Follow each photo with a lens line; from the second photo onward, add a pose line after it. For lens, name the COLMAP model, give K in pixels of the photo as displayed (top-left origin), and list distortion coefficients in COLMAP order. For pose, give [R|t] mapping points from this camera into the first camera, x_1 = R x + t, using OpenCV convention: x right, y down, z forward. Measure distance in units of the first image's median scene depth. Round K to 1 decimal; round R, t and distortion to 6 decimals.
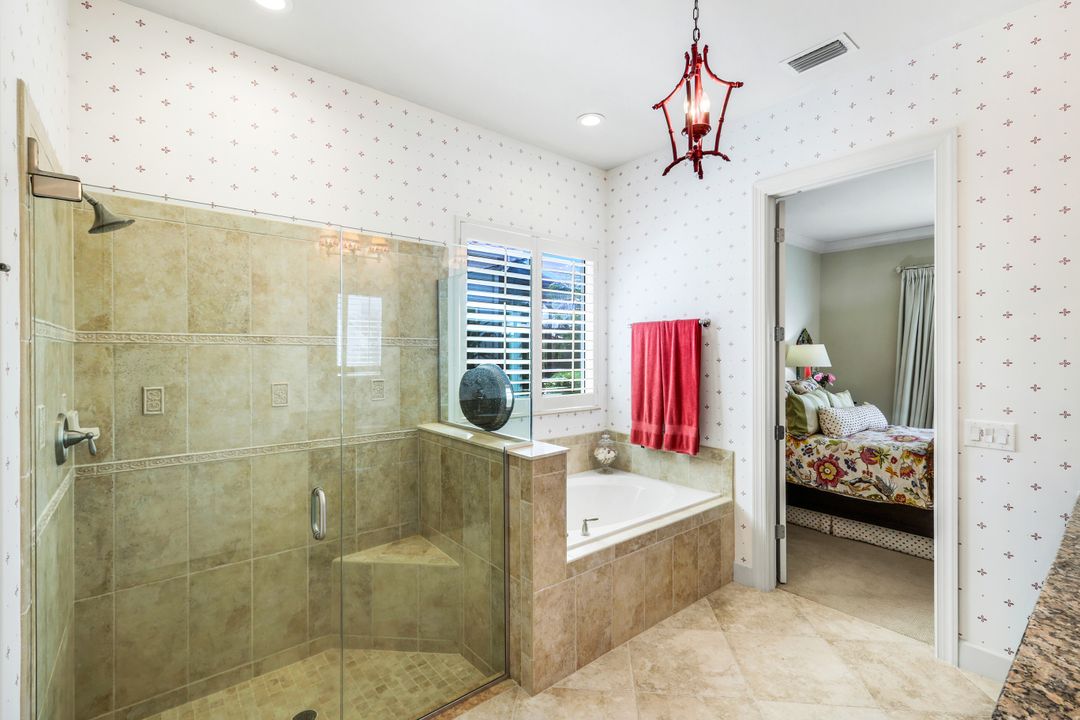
lens RADIAL K [[483.3, 0, 539.7], [0, 483.3, 353.1], [0, 0, 1]] dist [0.003805, 0.000419]
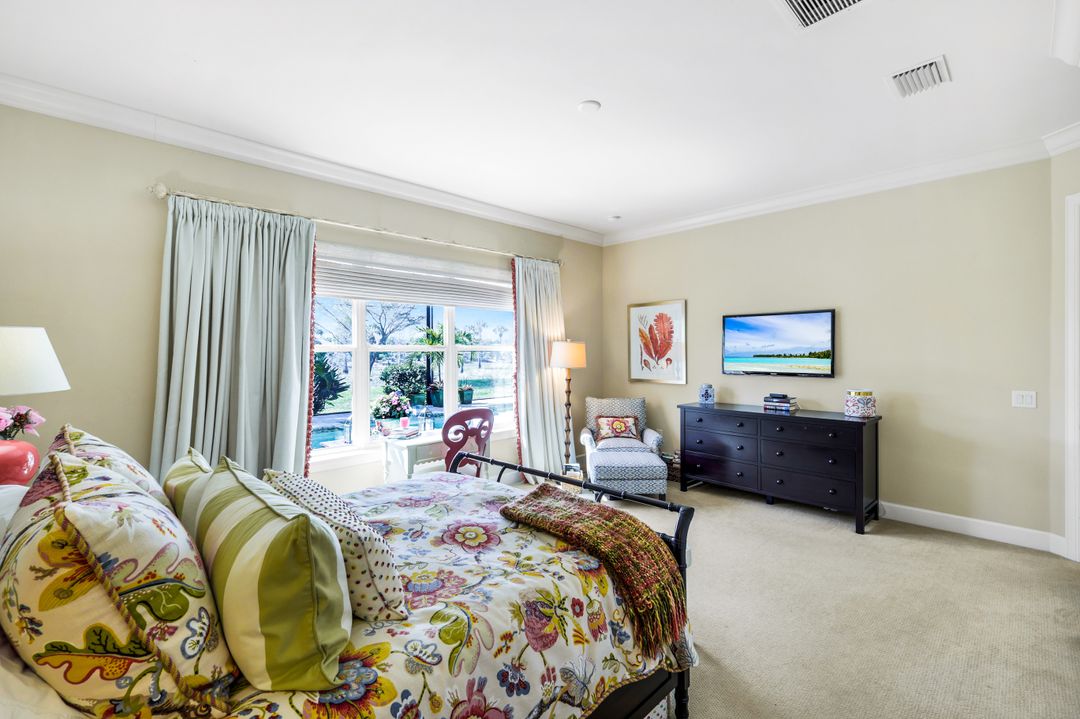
lens RADIAL K [[483.3, 0, 539.7], [0, 483.3, 352.6], [0, 0, 1]] dist [0.003805, 0.000419]
pose [[-0.096131, -0.000810, 0.995368, 0.310659], [0.009659, 0.999952, 0.001747, 0.000978], [-0.995322, 0.009782, -0.096119, 1.039371]]
